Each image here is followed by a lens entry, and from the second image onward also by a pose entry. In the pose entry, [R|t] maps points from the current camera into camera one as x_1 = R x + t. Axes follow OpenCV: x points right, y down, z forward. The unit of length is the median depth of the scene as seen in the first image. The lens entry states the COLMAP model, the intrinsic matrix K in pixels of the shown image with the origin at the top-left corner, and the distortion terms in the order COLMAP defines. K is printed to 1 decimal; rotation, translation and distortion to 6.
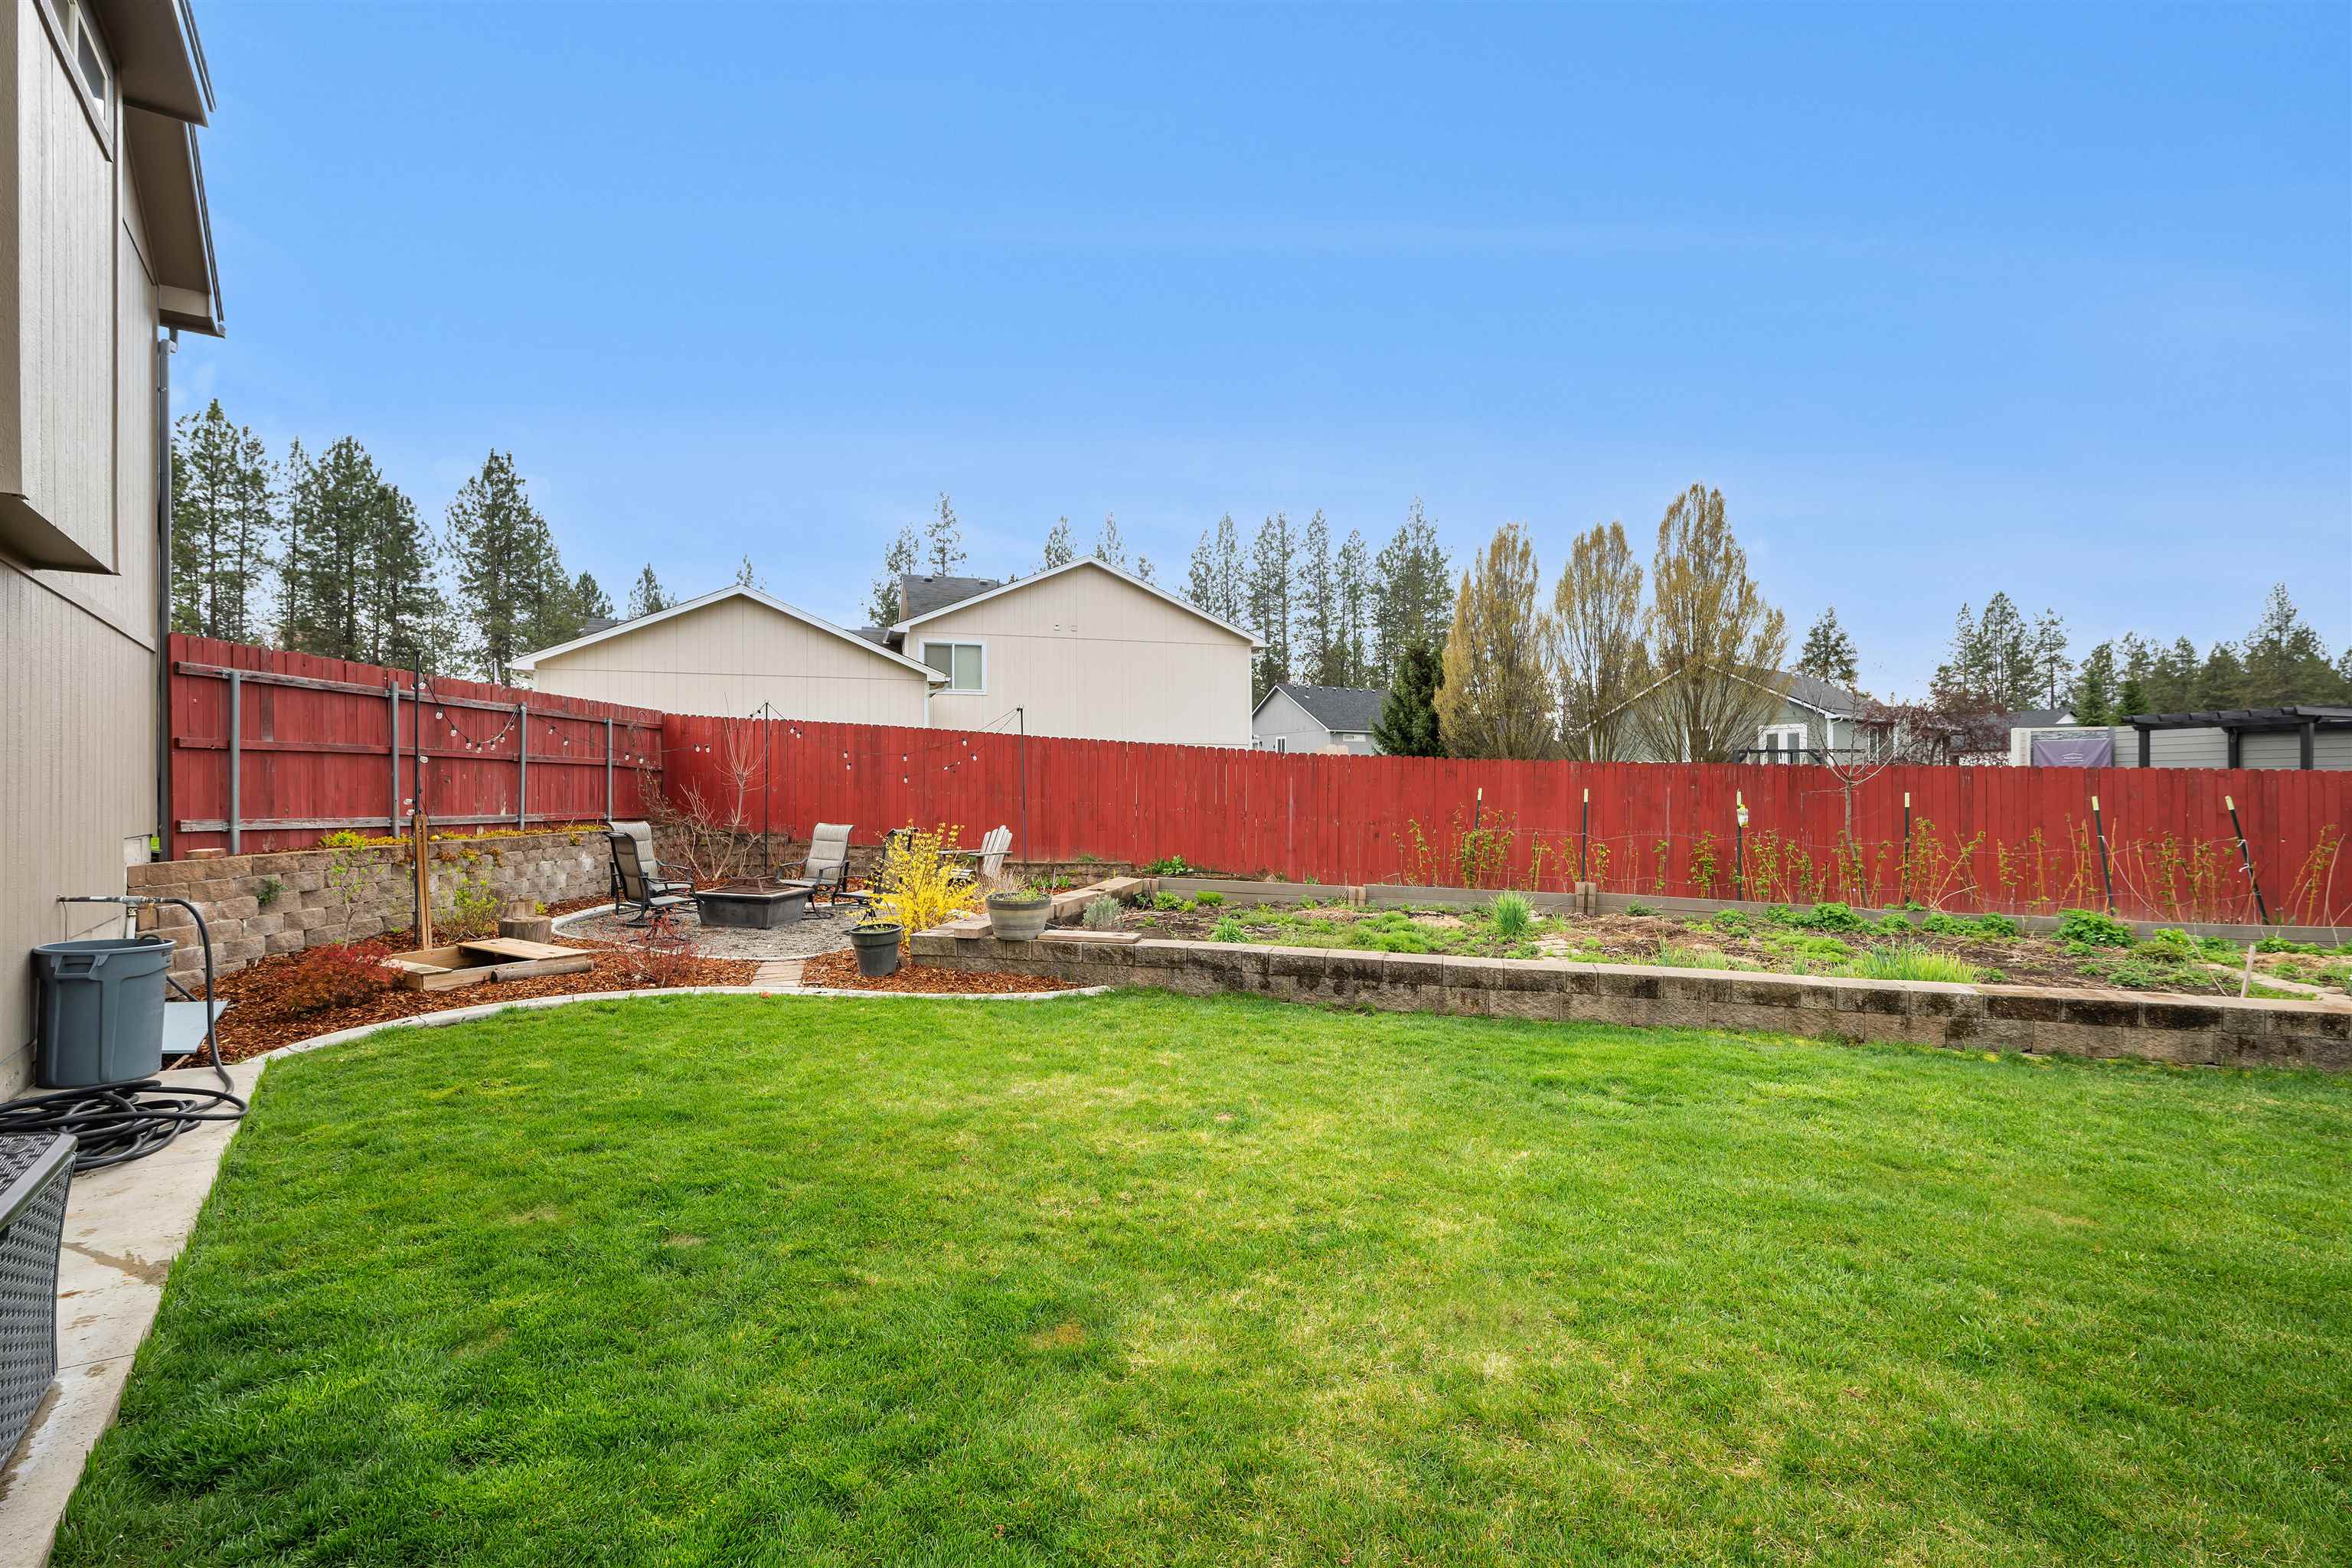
lens RADIAL K [[1071.7, 0, 1176.0], [0, 1071.7, 784.0], [0, 0, 1]] dist [0.000817, 0.000004]
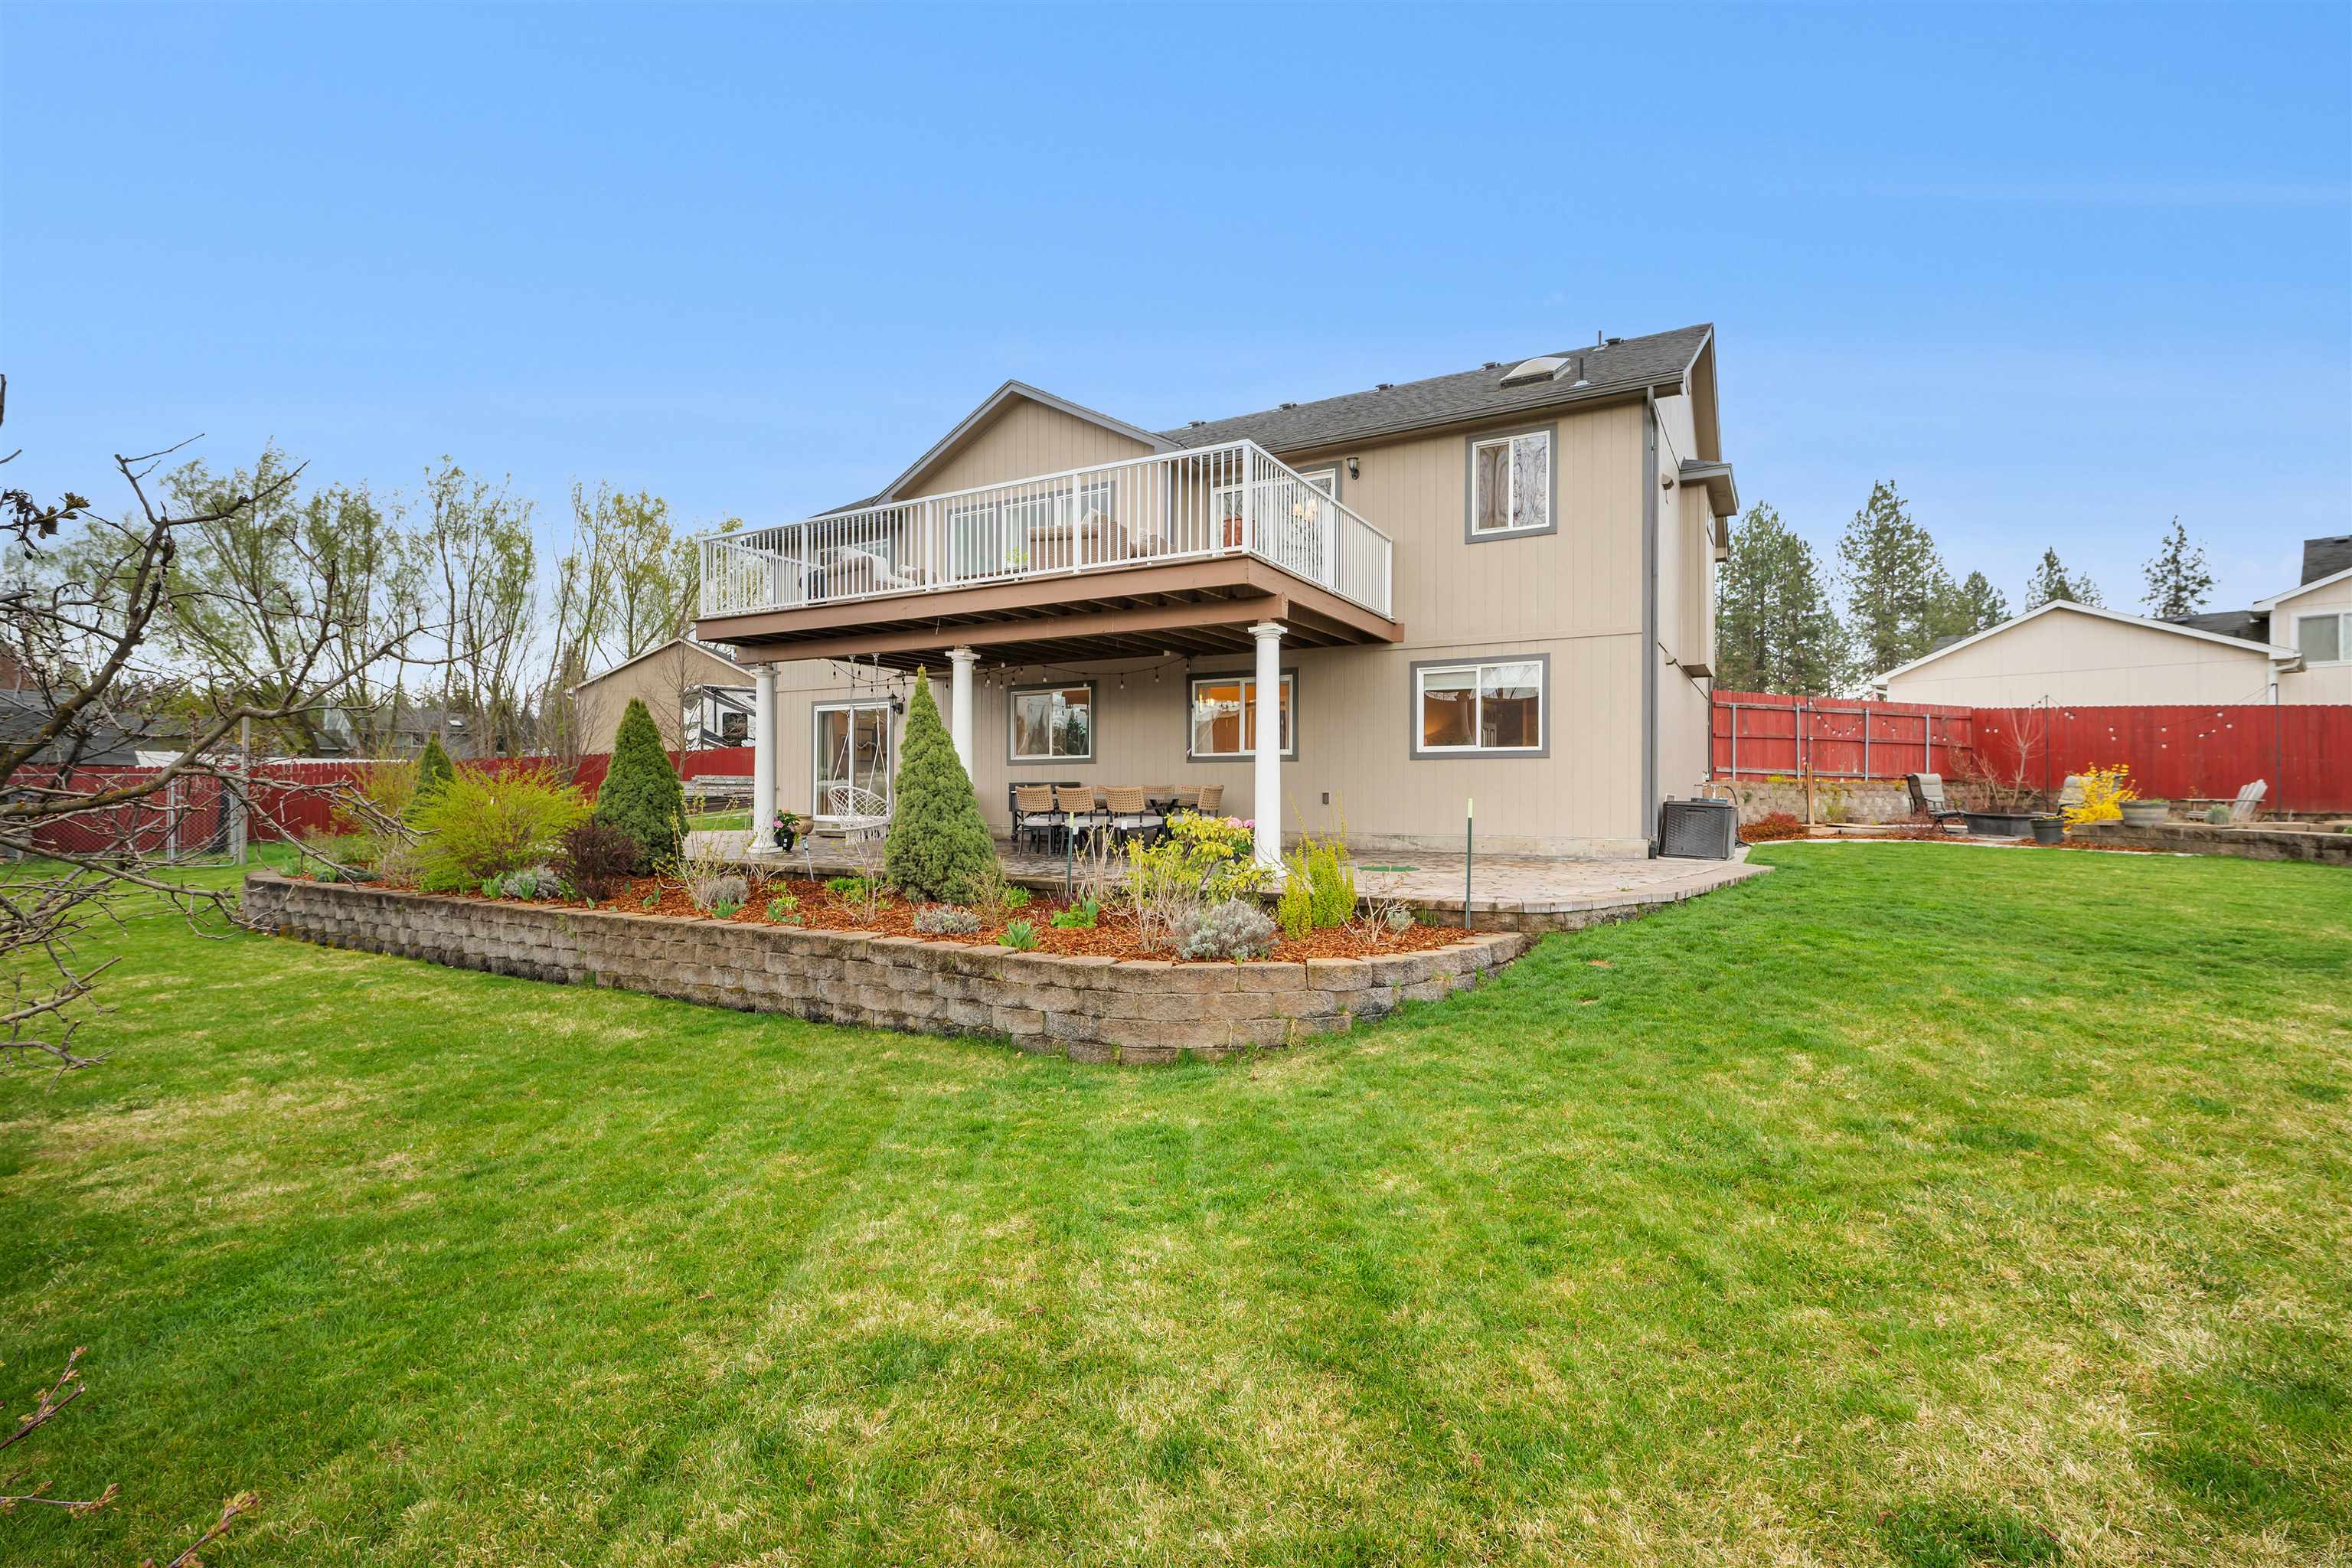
lens RADIAL K [[1049.8, 0, 1176.0], [0, 1049.8, 784.0], [0, 0, 1]] dist [-0.002722, -0.000469]
pose [[0.396351, -0.004756, -0.918087, 0.397399], [0.000311, 0.999987, -0.005046, 0.043663], [0.918099, 0.001715, 0.396347, -0.549520]]
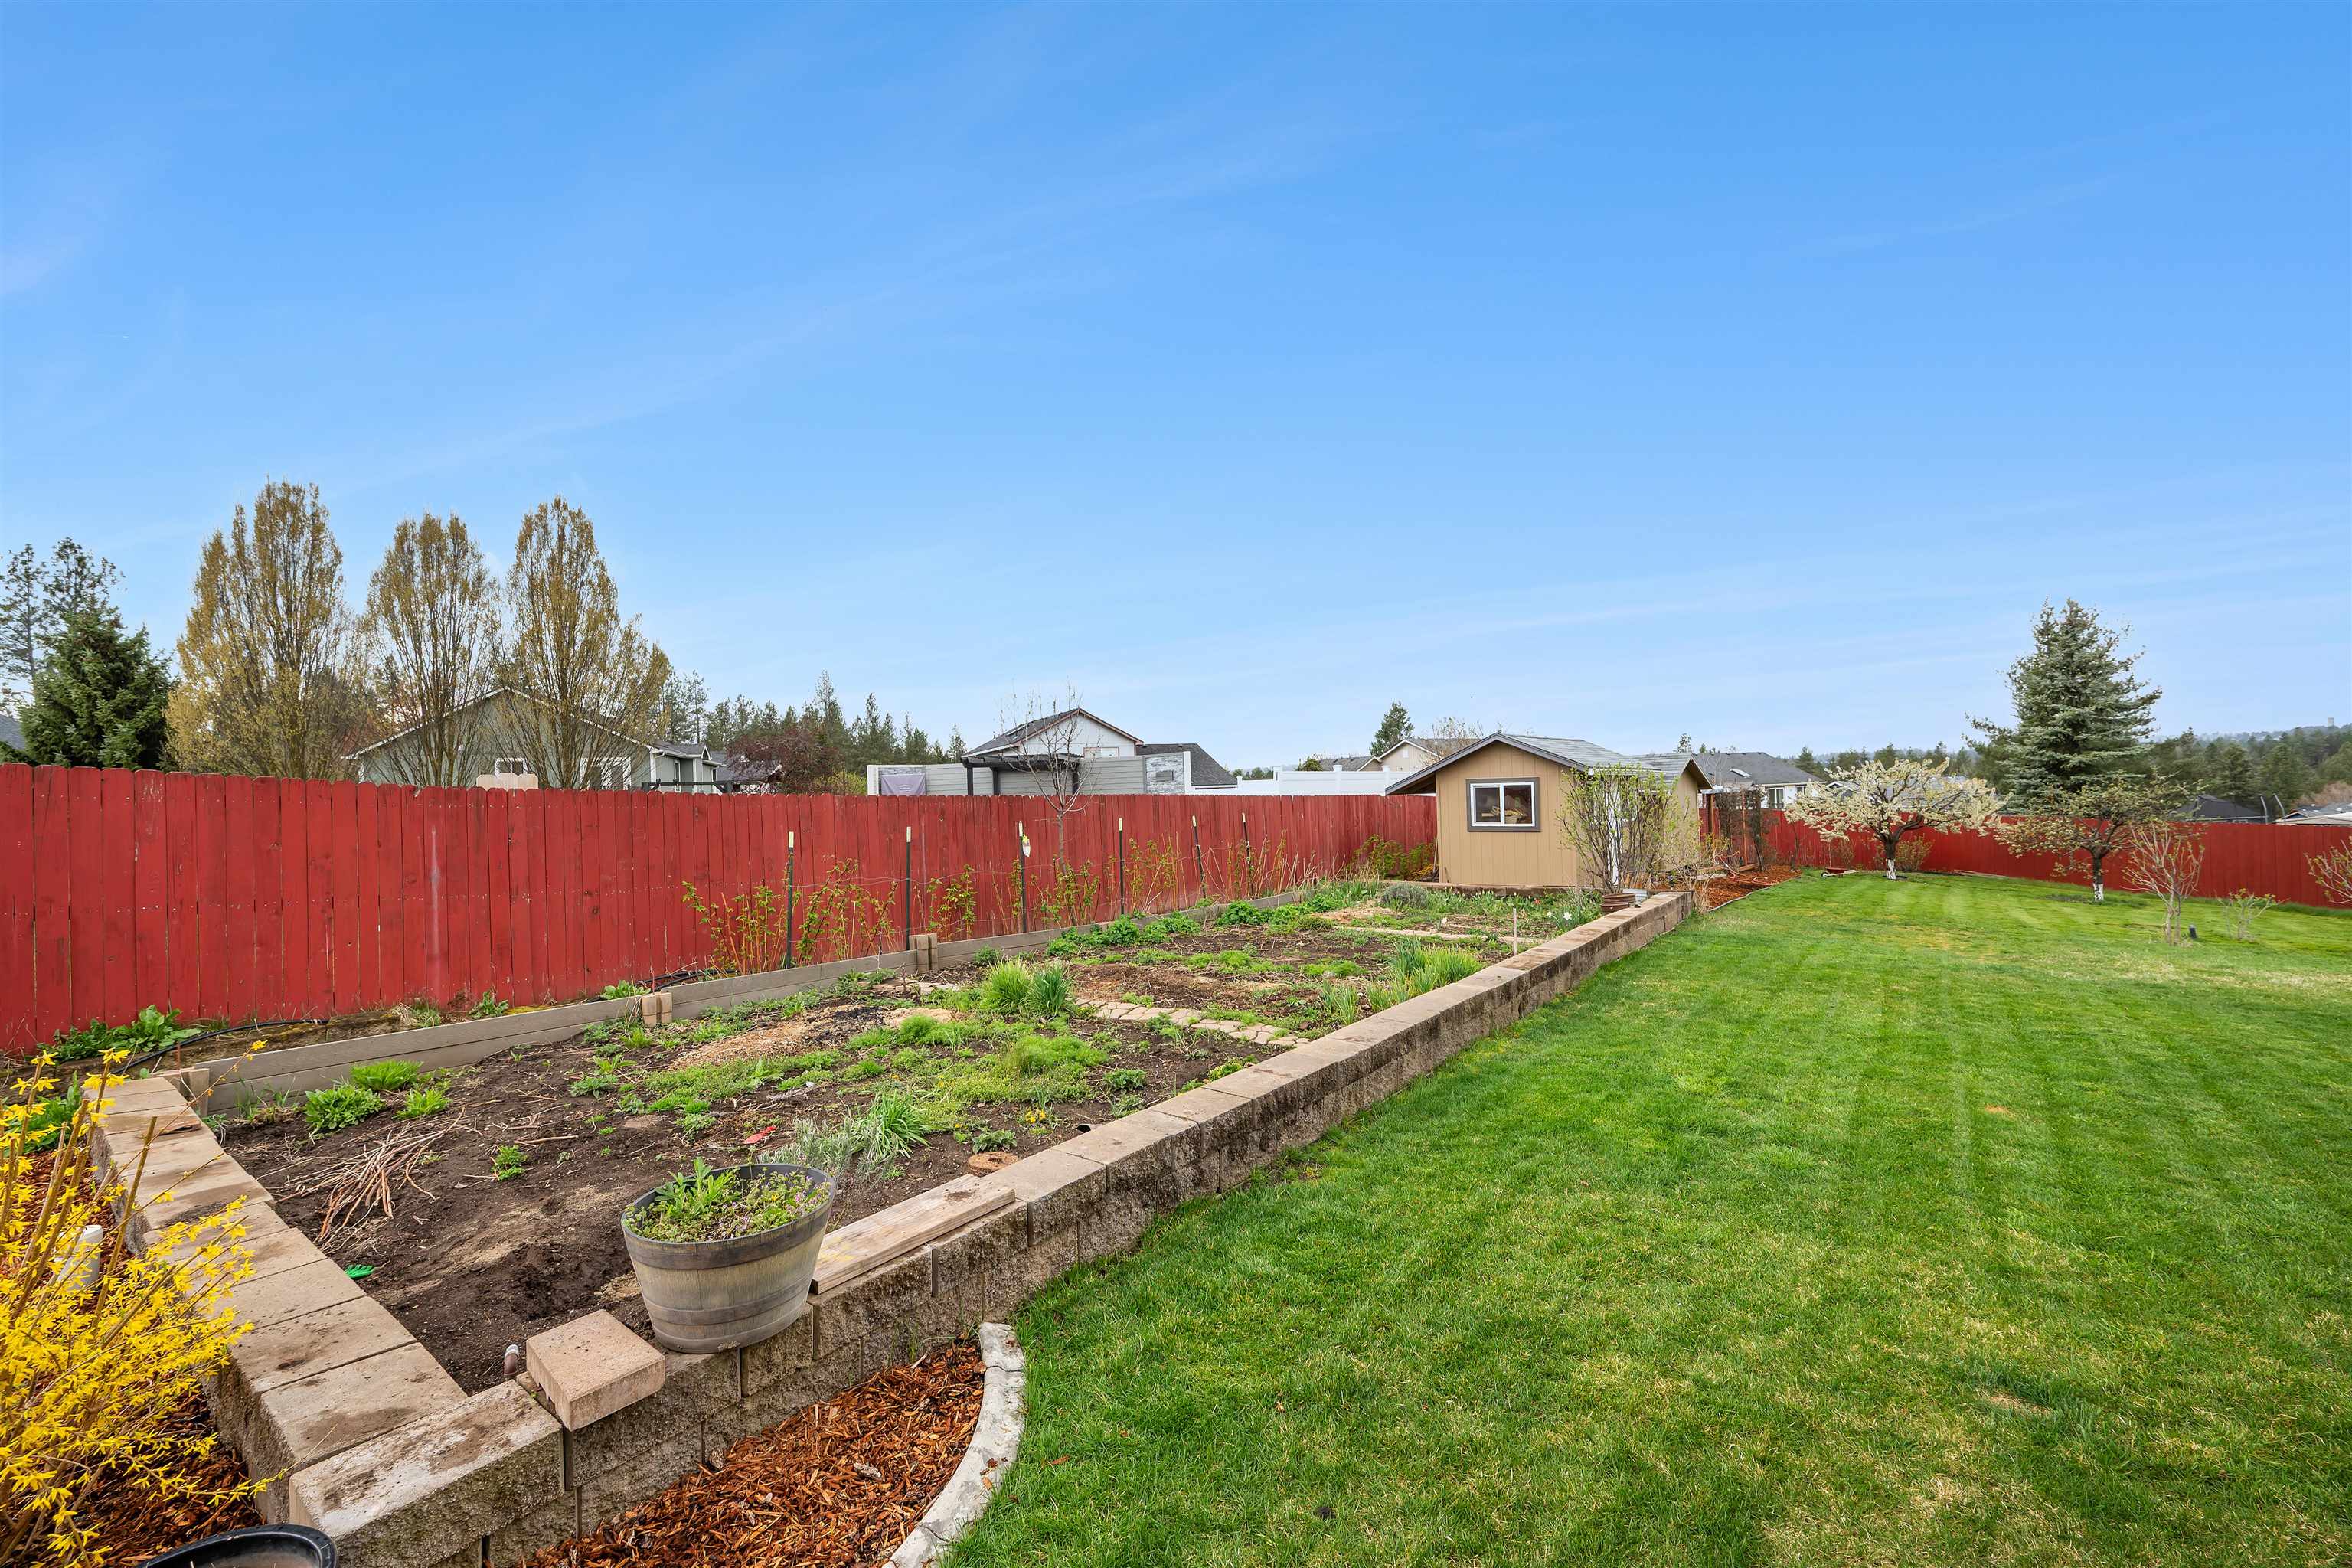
lens RADIAL K [[971.2, 0, 1176.0], [0, 971.2, 784.0], [0, 0, 1]] dist [0.001312, 0.000112]
pose [[0.383026, -0.001897, 0.923736, -0.199020], [0.030332, 0.999484, -0.010525, -0.011246], [-0.923239, 0.032050, 0.382886, 0.386459]]
